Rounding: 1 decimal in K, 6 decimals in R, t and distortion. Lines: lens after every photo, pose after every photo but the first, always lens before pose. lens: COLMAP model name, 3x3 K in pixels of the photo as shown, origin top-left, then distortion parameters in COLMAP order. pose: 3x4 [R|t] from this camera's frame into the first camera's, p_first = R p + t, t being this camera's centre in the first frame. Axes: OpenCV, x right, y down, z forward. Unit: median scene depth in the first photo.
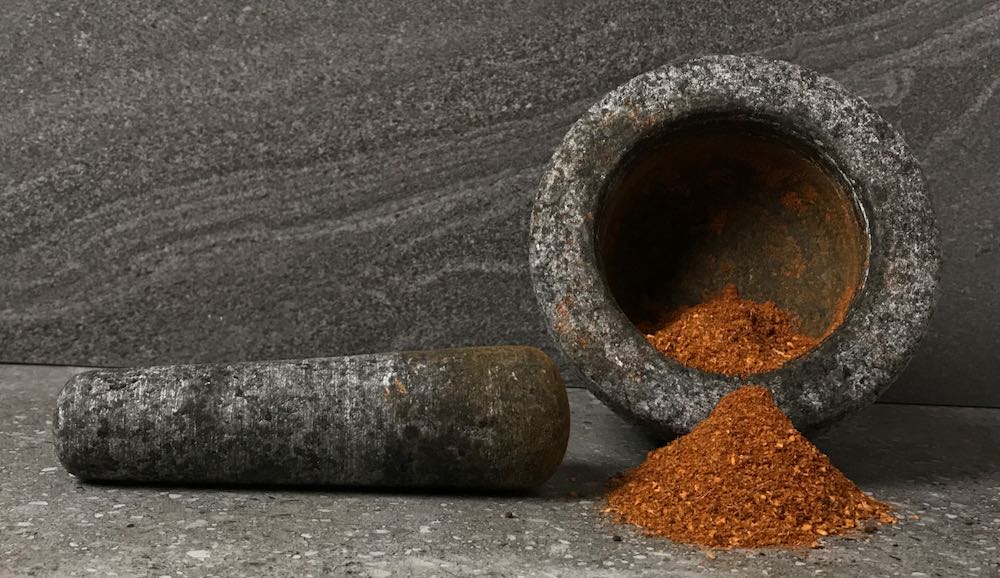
lens RADIAL K [[1126.0, 0, 500.9], [0, 1126.0, 289.5], [0, 0, 1]] dist [-0.024466, 0.000000]
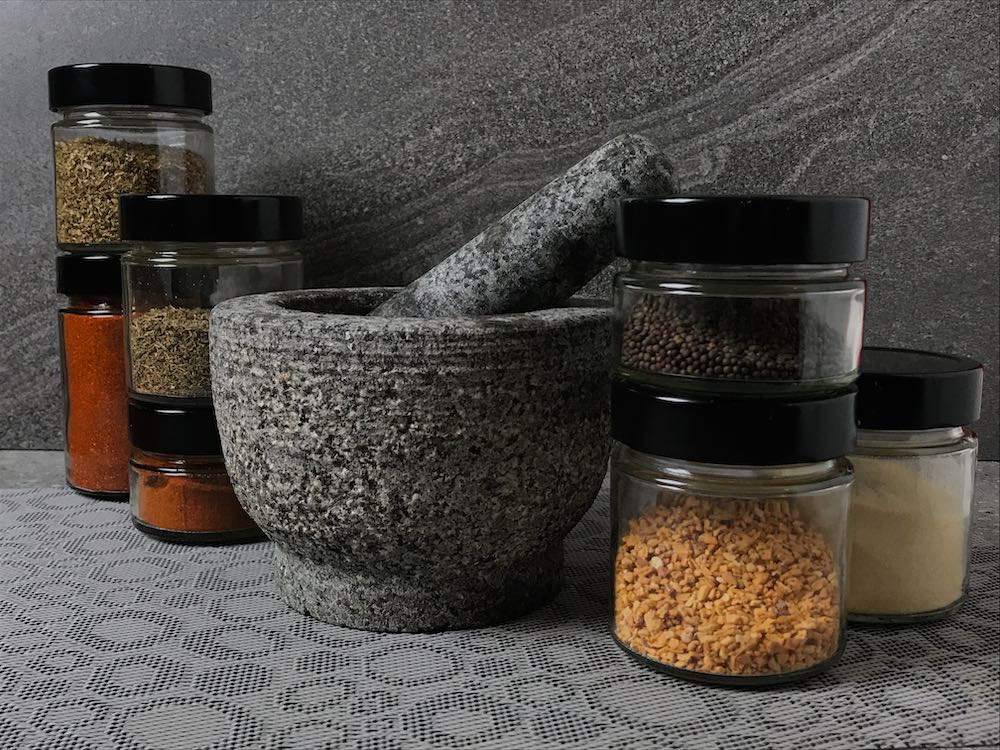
lens RADIAL K [[1170.1, 0, 497.8], [0, 1170.1, 373.0], [0, 0, 1]] dist [0.070340, 0.000000]
pose [[0.990199, -0.062827, 0.124732, -0.001278], [0.063274, 0.997996, 0.000381, 0.007923], [-0.124506, 0.007515, 0.992190, -0.171151]]
